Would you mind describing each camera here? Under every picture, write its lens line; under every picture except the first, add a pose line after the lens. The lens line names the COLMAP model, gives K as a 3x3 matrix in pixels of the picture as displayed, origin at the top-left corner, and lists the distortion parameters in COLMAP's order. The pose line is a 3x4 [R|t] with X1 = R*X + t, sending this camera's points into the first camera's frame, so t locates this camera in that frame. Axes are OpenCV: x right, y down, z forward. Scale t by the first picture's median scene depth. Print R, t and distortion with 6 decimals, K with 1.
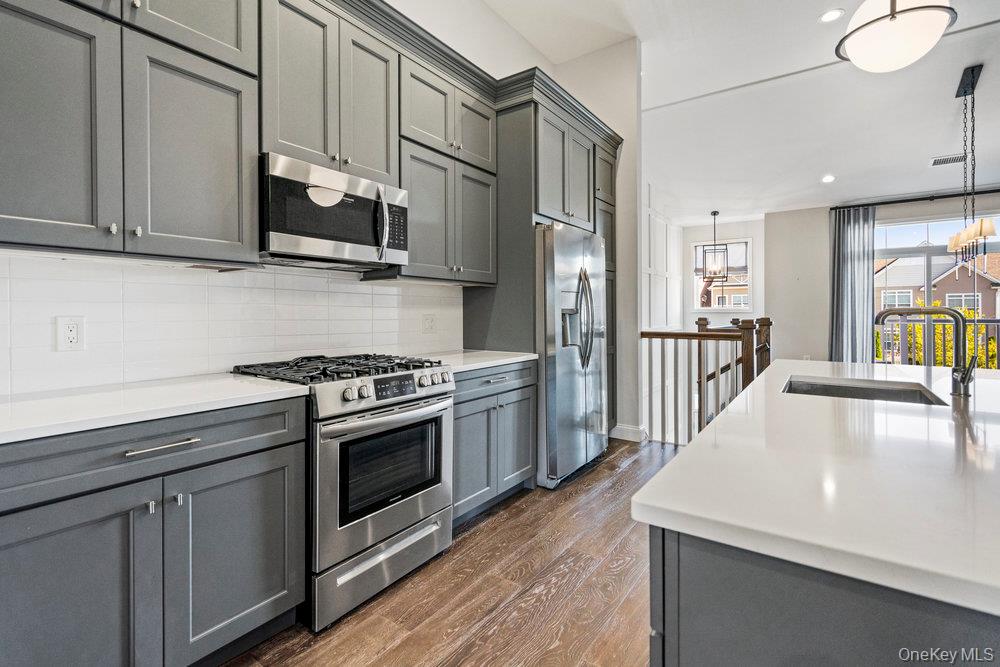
lens RADIAL K [[458.5, 0, 497.7], [0, 458.5, 313.7], [0, 0, 1]] dist [0.001960, 0.000676]
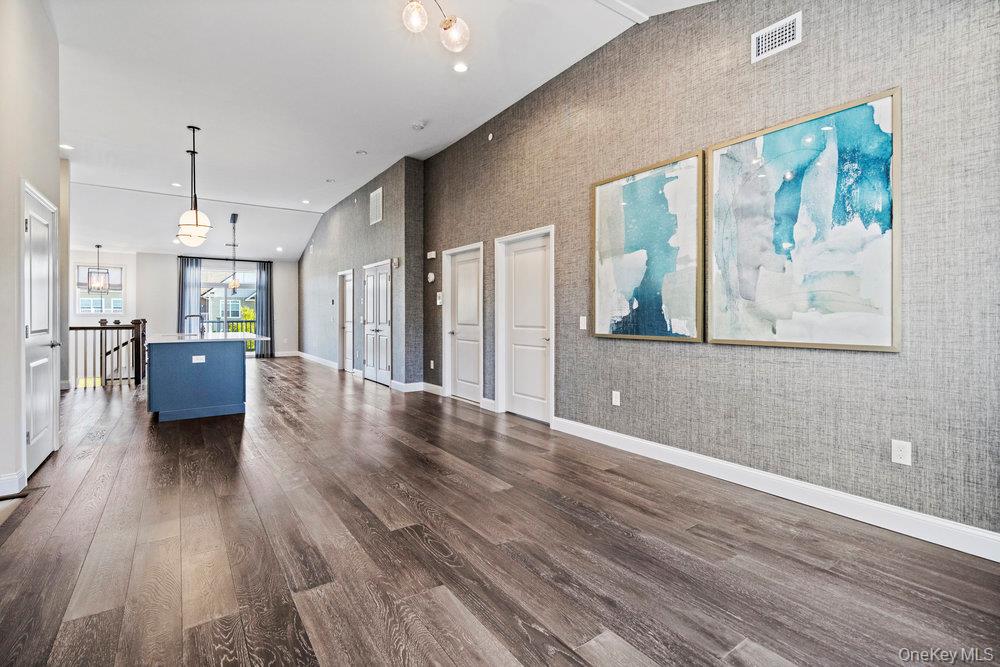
lens RADIAL K [[458.5, 0, 497.7], [0, 458.5, 313.7], [0, 0, 1]] dist [0.001960, 0.000676]
pose [[0.329287, 0.003816, 0.944222, -0.671939], [0.003202, 0.999982, -0.005158, 0.003325], [-0.944224, 0.004722, 0.329269, -0.931910]]
